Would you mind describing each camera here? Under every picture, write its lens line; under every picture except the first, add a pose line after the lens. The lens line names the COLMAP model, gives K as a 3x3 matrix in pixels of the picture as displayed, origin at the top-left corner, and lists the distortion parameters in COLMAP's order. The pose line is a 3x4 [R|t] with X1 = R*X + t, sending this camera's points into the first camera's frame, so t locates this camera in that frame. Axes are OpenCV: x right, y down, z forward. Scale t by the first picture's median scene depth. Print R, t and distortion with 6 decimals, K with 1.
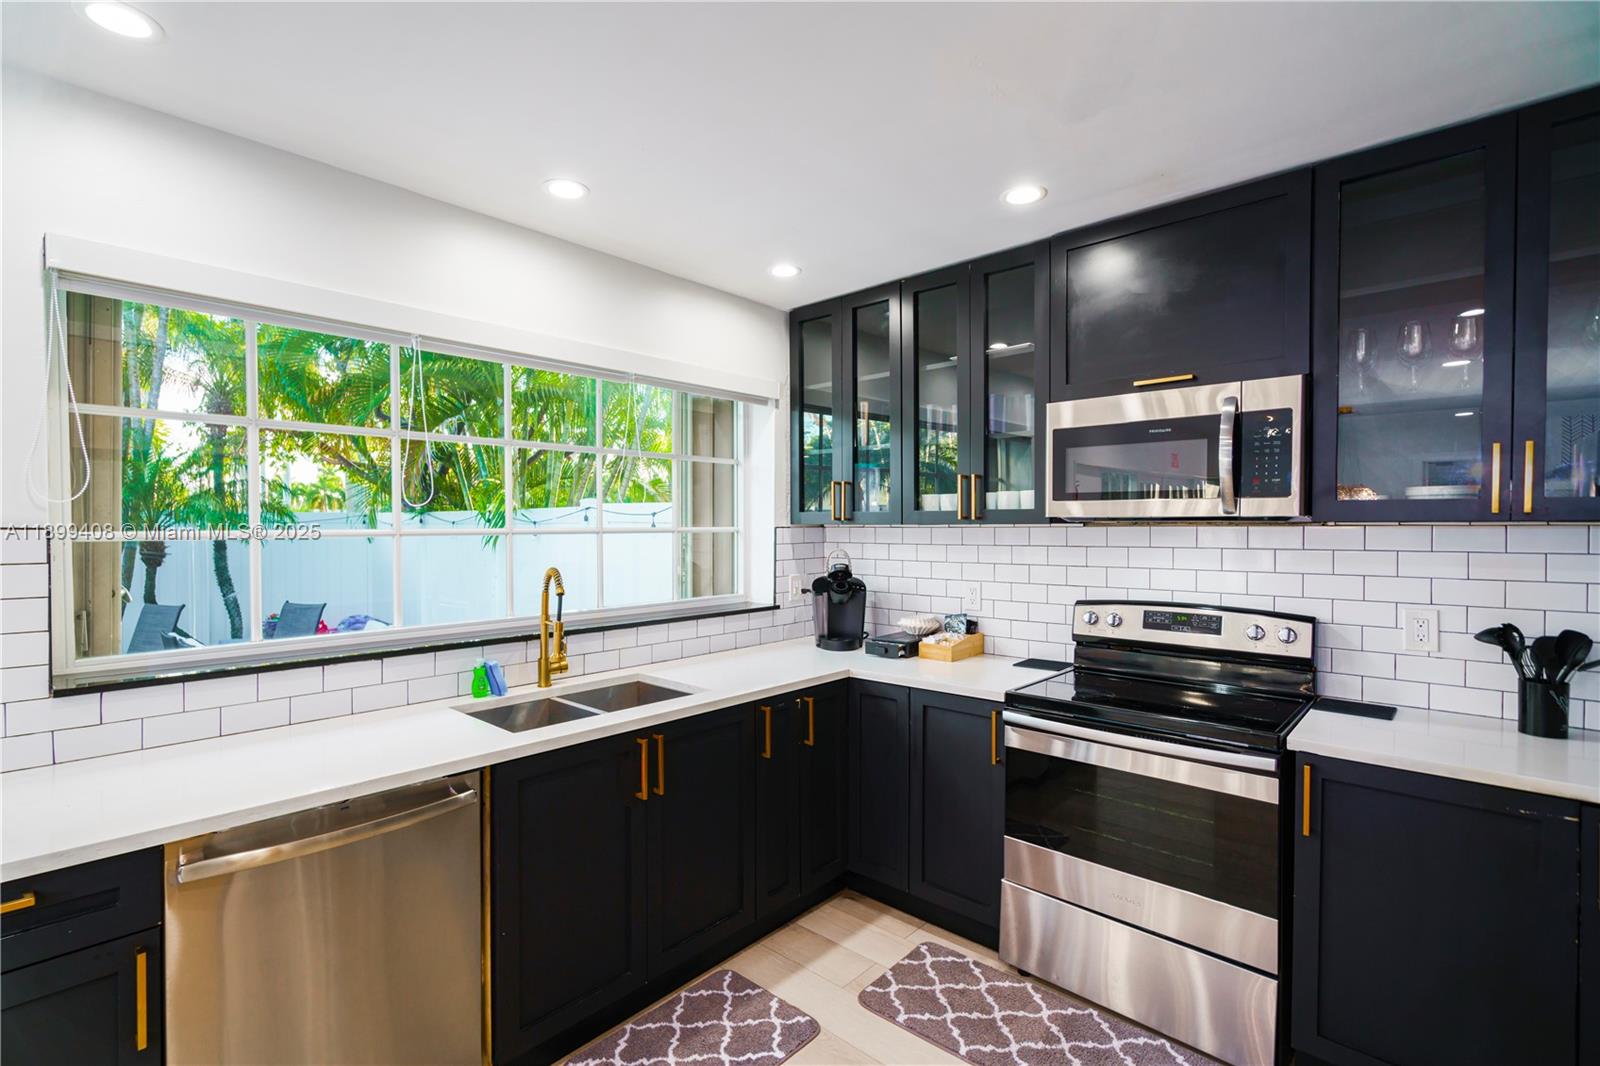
lens RADIAL K [[734.5, 0, 800.2], [0, 734.5, 532.9], [0, 0, 1]] dist [-0.002678, -0.000191]
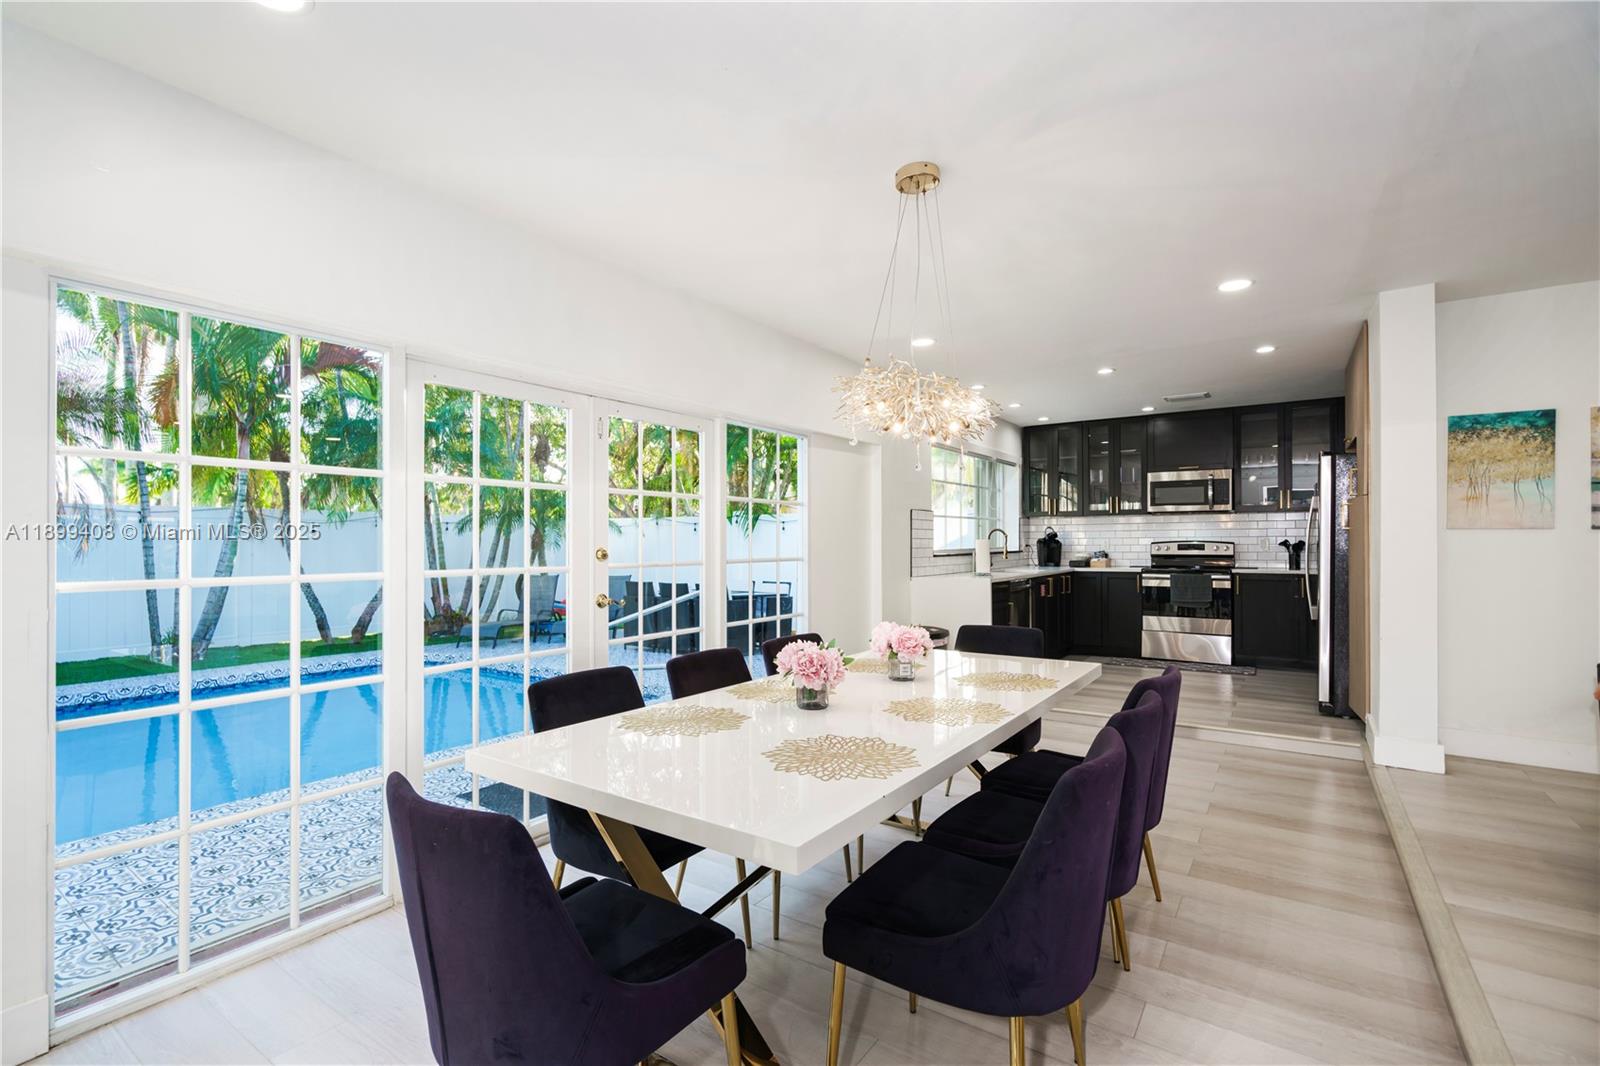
lens RADIAL K [[734.5, 0, 799.3], [0, 734.5, 534.9], [0, 0, 1]] dist [-0.002678, -0.000191]
pose [[0.988762, -0.006226, 0.149366, -1.482290], [0.008317, 0.999876, -0.013375, 0.098274], [-0.149265, 0.014467, 0.988691, -1.689725]]
